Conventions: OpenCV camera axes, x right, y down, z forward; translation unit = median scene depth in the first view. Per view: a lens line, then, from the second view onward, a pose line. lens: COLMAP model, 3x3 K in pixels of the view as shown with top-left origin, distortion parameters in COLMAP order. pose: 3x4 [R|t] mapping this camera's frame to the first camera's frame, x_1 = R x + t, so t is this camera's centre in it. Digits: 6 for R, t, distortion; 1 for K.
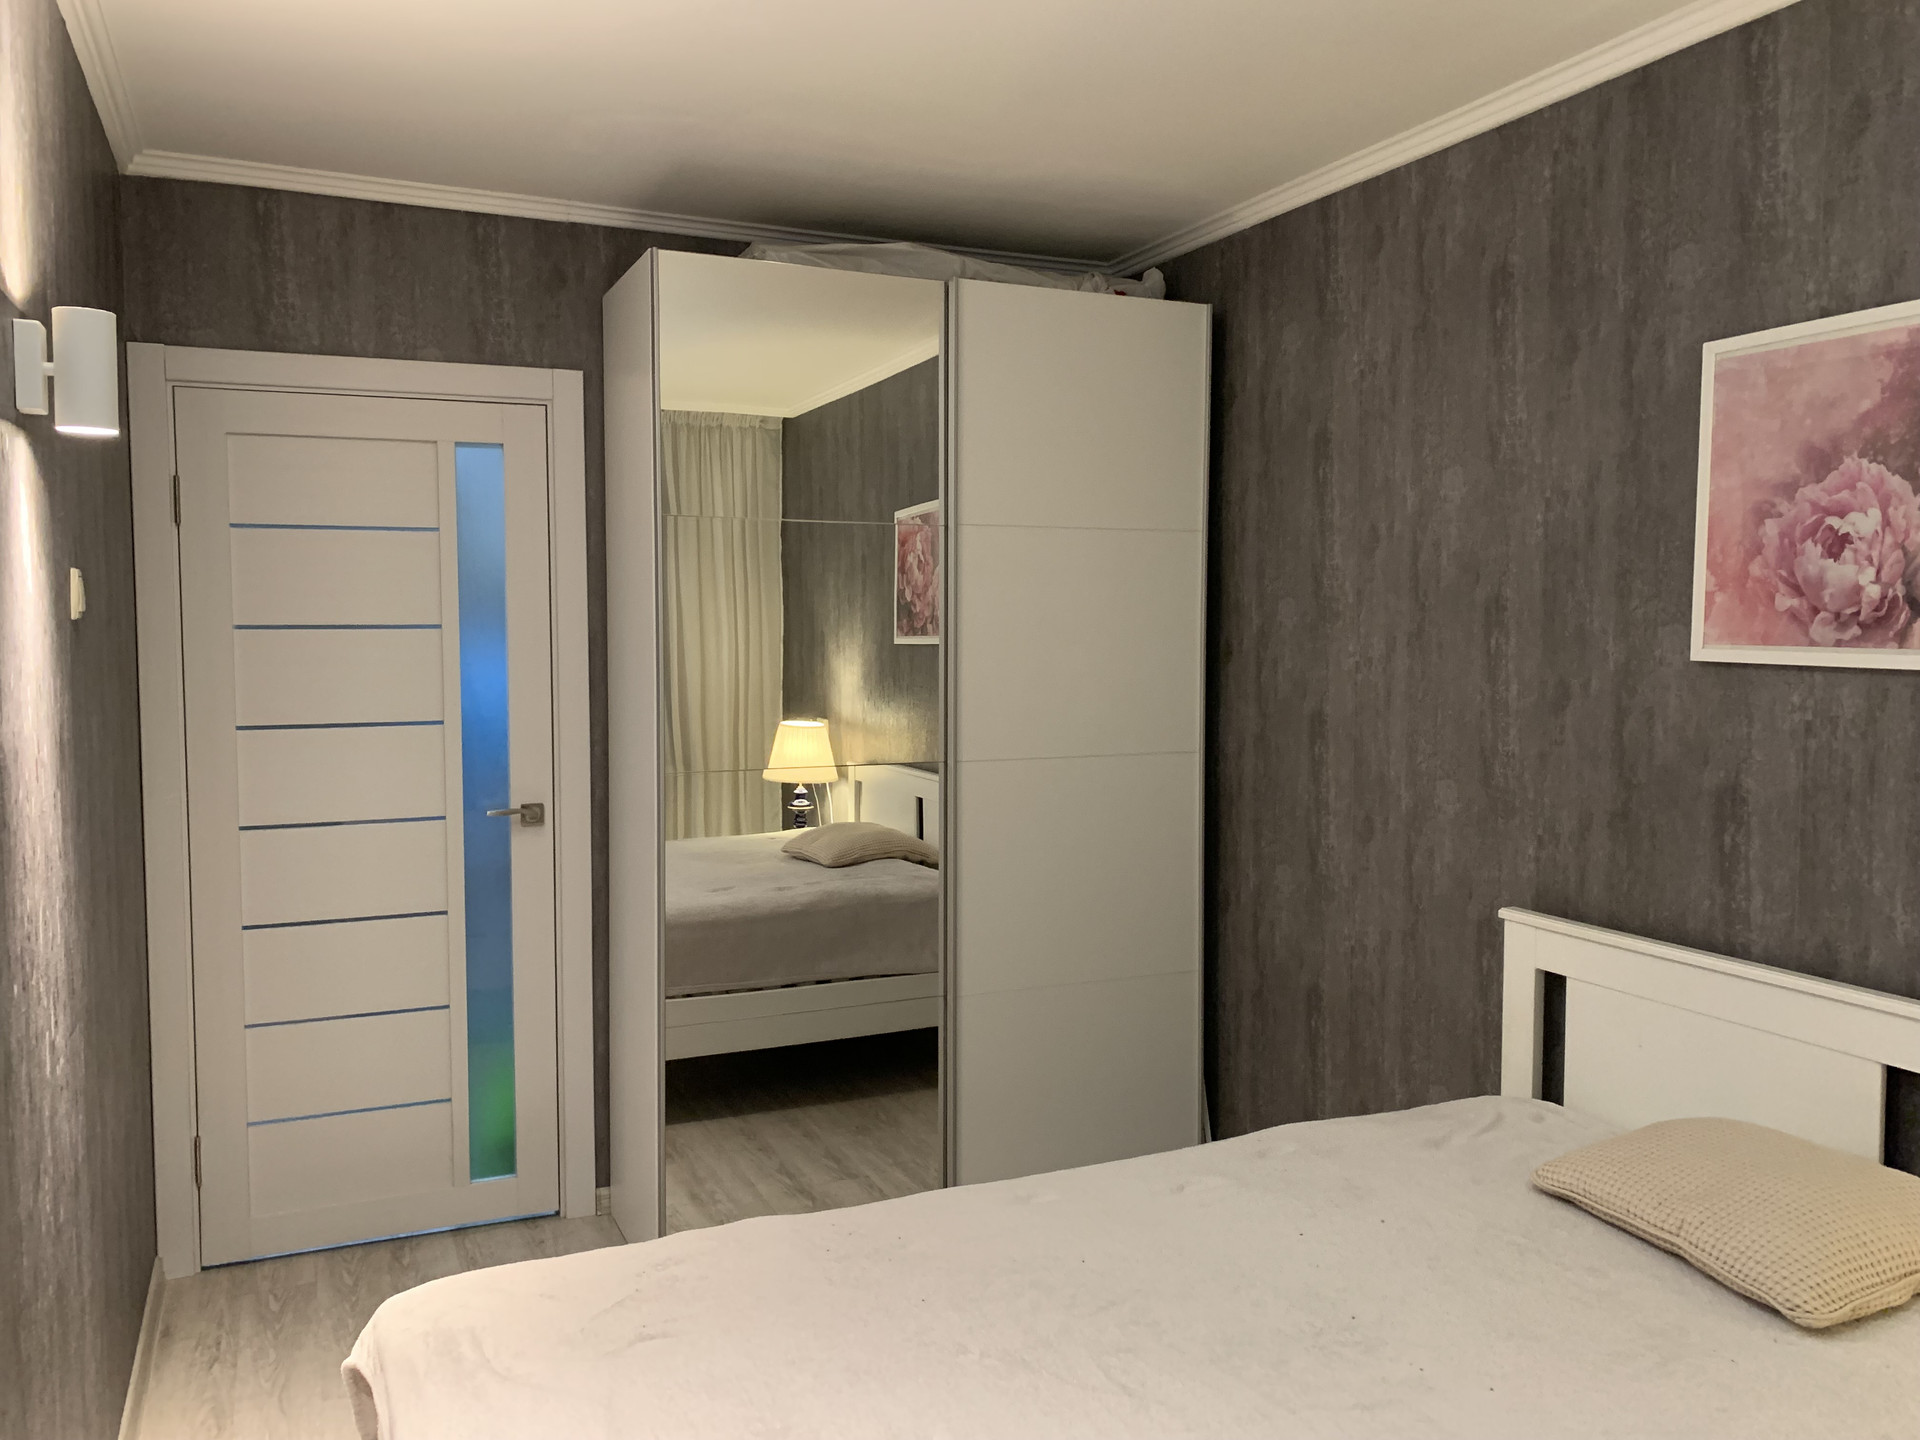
lens RADIAL K [[1462.2, 0, 960.1], [0, 1462.2, 713.1], [0, 0, 1]] dist [0.028356, -0.032857]
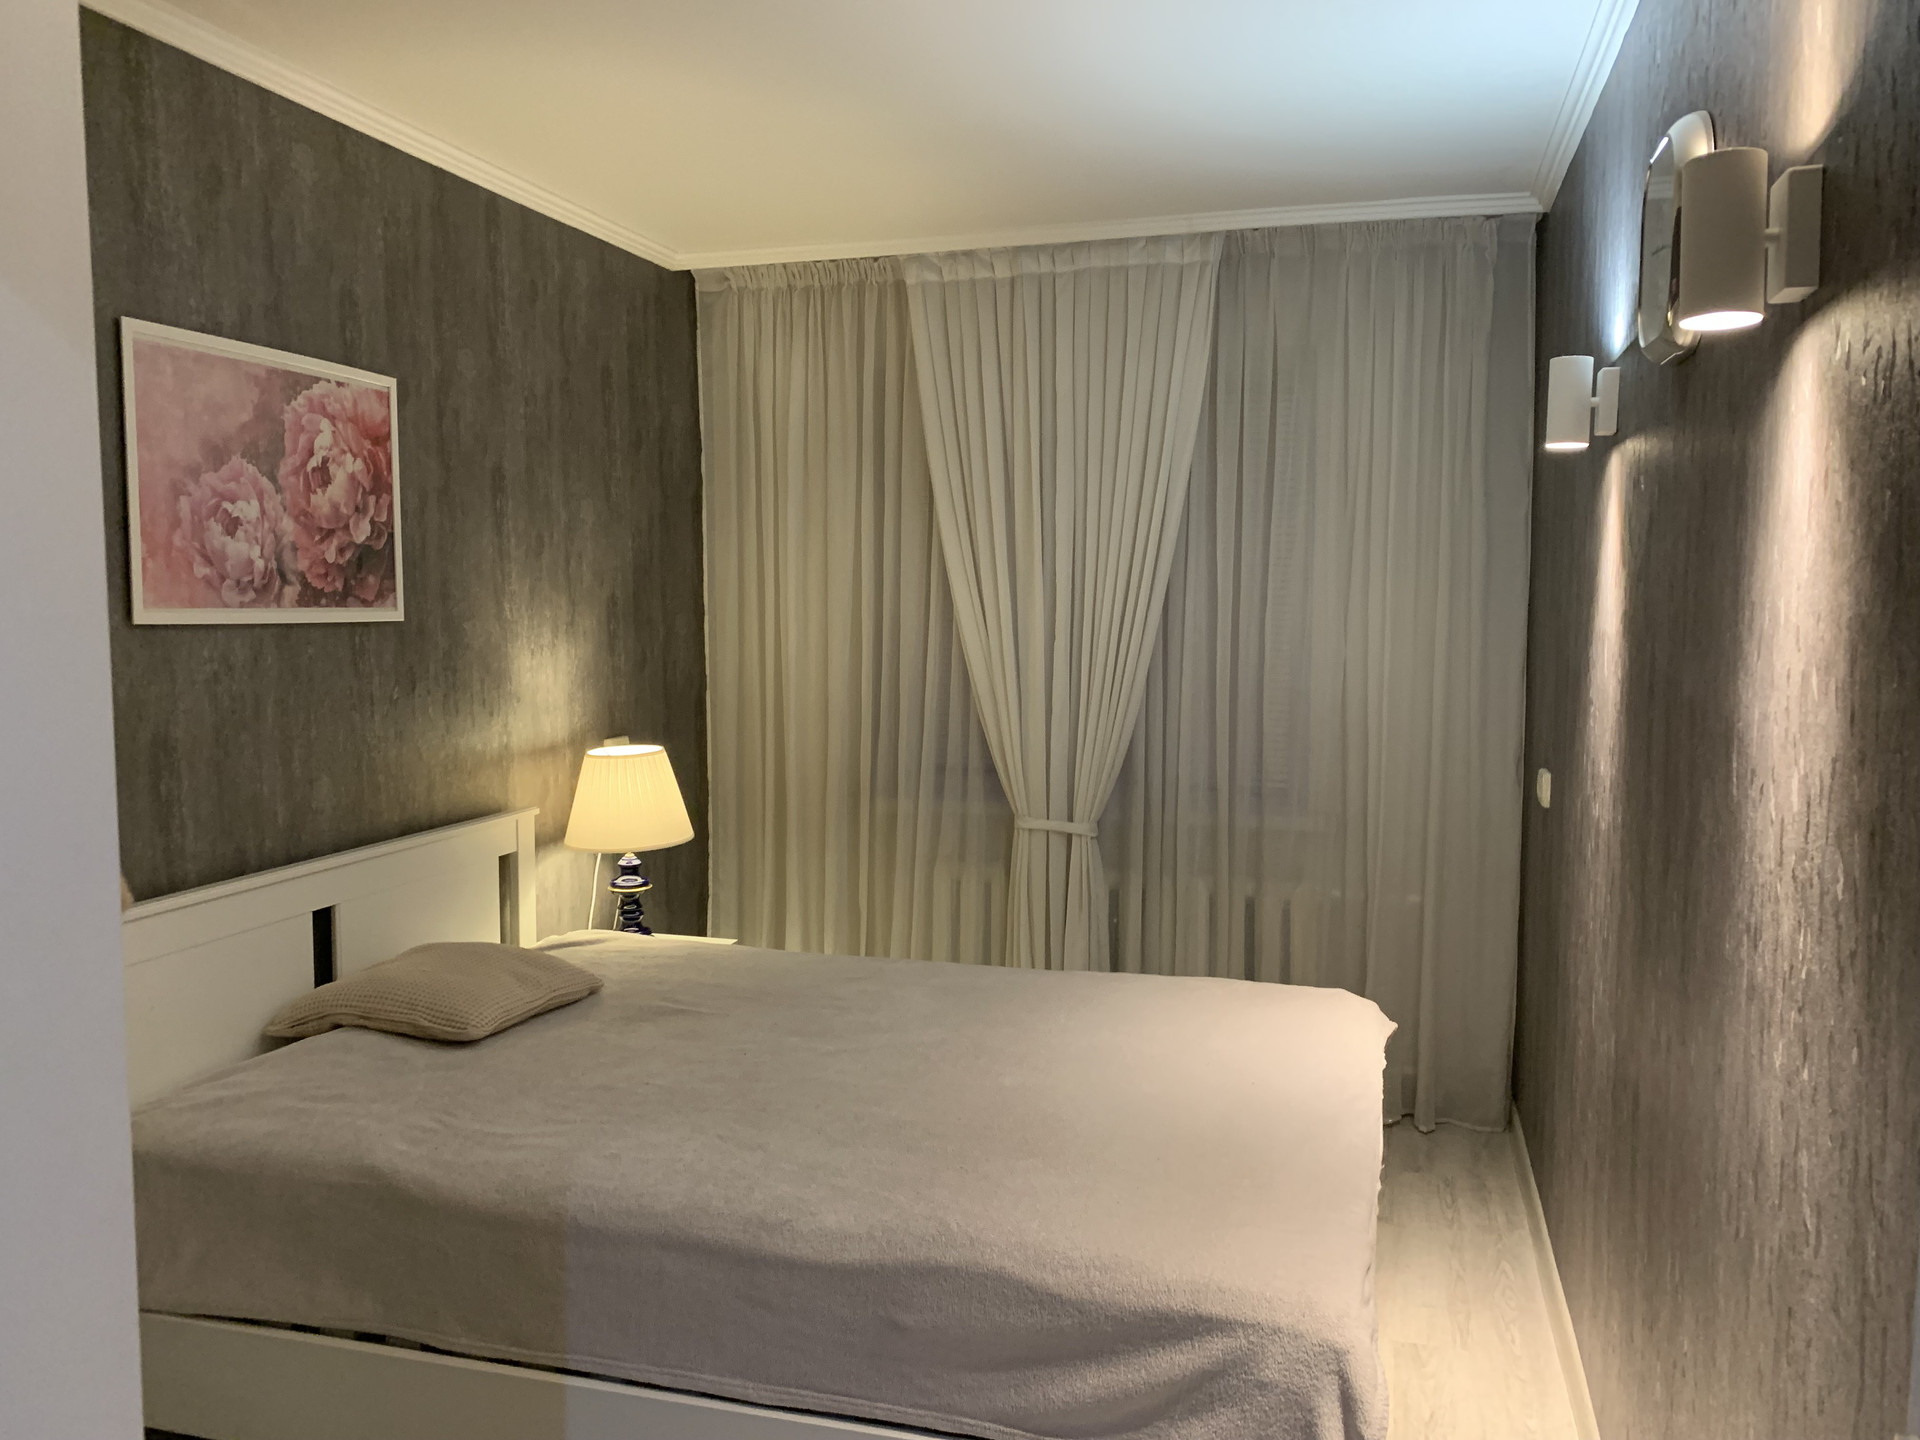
lens RADIAL K [[1462.2, 0, 960.9], [0, 1462.2, 720.6], [0, 0, 1]] dist [0.028356, -0.032857]
pose [[-0.748700, -0.053119, 0.660778, -0.678765], [0.042881, 0.990816, 0.128237, -0.082597], [-0.661521, 0.124345, -0.739546, 1.506741]]
